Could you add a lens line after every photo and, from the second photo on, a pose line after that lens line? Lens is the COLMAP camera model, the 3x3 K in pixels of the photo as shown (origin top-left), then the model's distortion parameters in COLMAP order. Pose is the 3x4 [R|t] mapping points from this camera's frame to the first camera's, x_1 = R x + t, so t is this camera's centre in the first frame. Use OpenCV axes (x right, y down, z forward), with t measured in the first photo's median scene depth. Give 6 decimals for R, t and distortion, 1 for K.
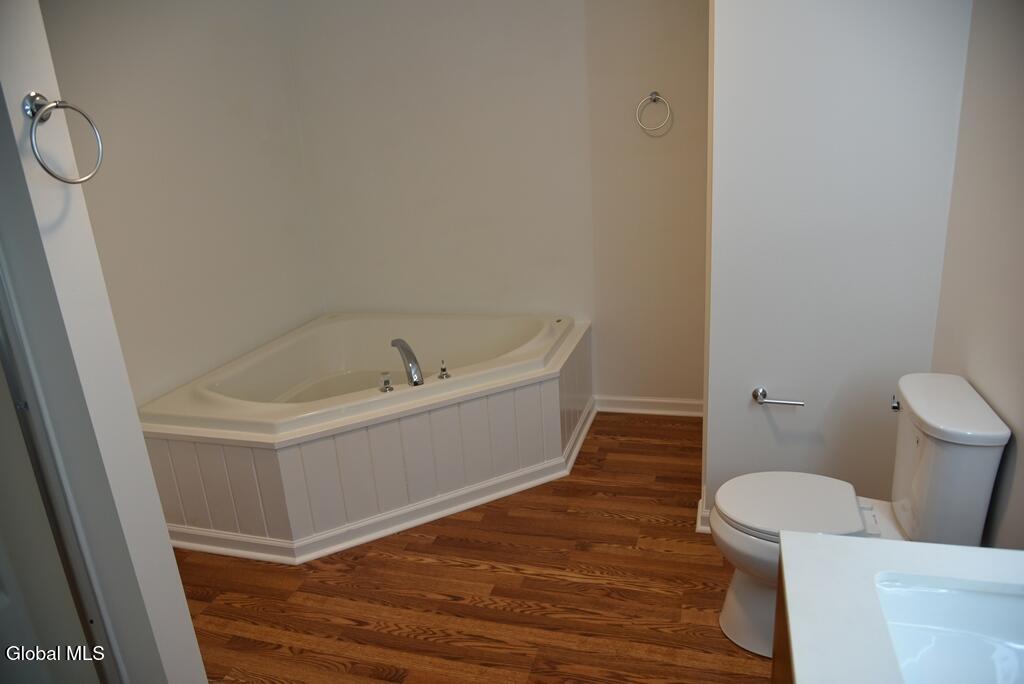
lens RADIAL K [[685.9, 0, 513.6], [0, 685.9, 341.5], [0, 0, 1]] dist [-0.029217, -0.000366]
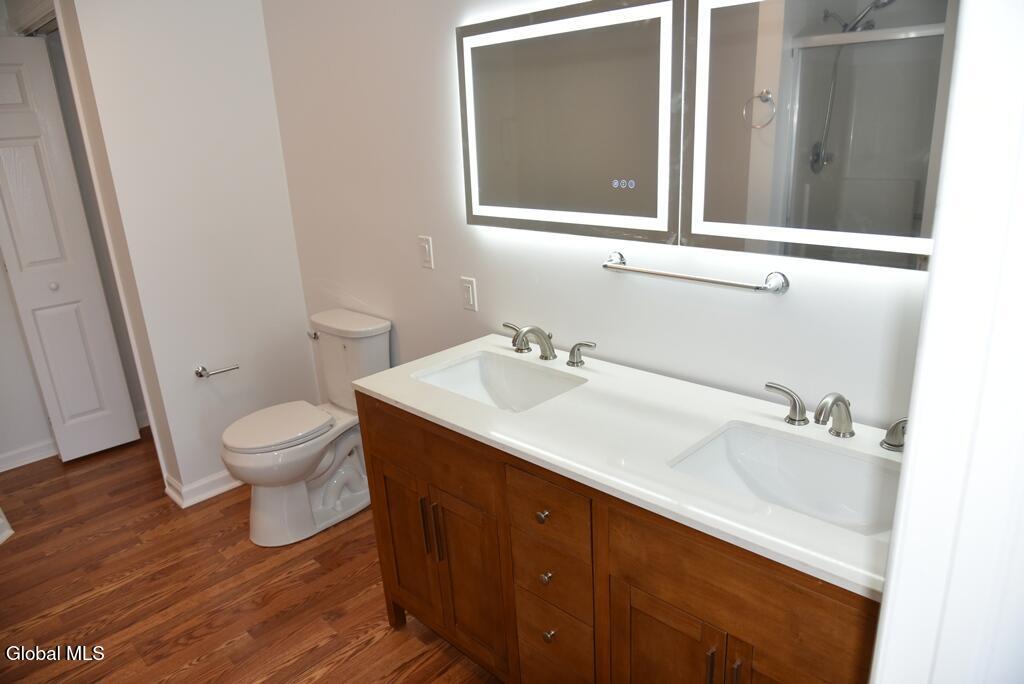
lens RADIAL K [[685.9, 0, 509.5], [0, 685.9, 345.4], [0, 0, 1]] dist [-0.029217, -0.000366]
pose [[0.477135, -0.234537, 0.846956, -0.401956], [0.286137, 0.952678, 0.102617, 0.068734], [-0.830944, 0.193383, 0.521666, -0.093978]]
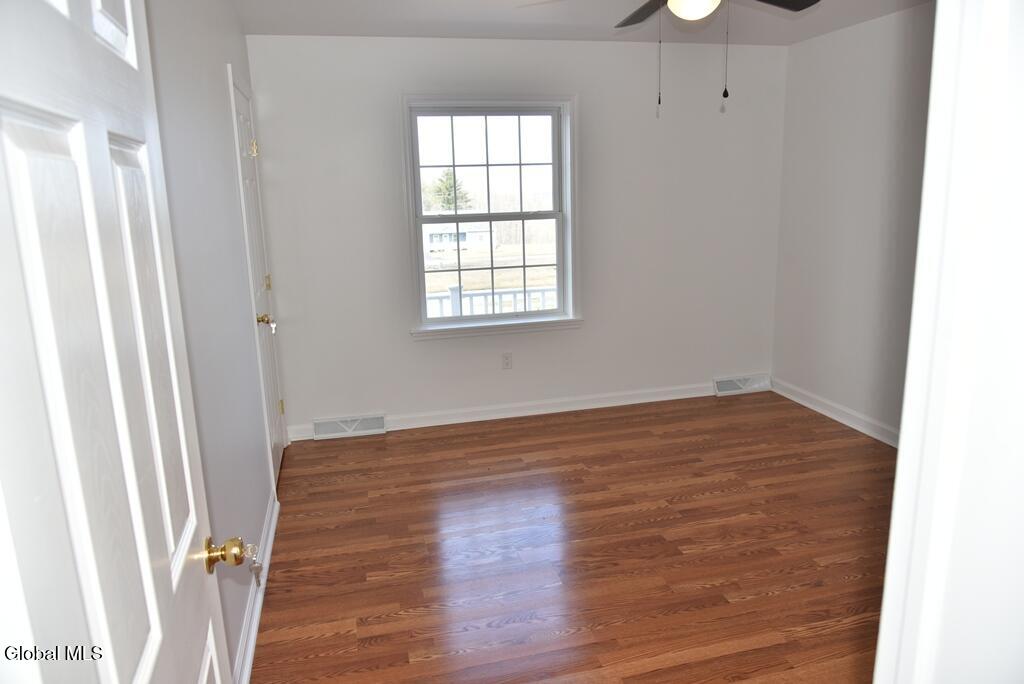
lens RADIAL K [[685.9, 0, 511.5], [0, 685.9, 341.4], [0, 0, 1]] dist [-0.029217, -0.000366]
pose [[-0.853661, 0.194088, -0.483313, 1.063369], [-0.078369, 0.869538, 0.487608, -0.474008], [0.514898, 0.454129, -0.727081, 1.352849]]
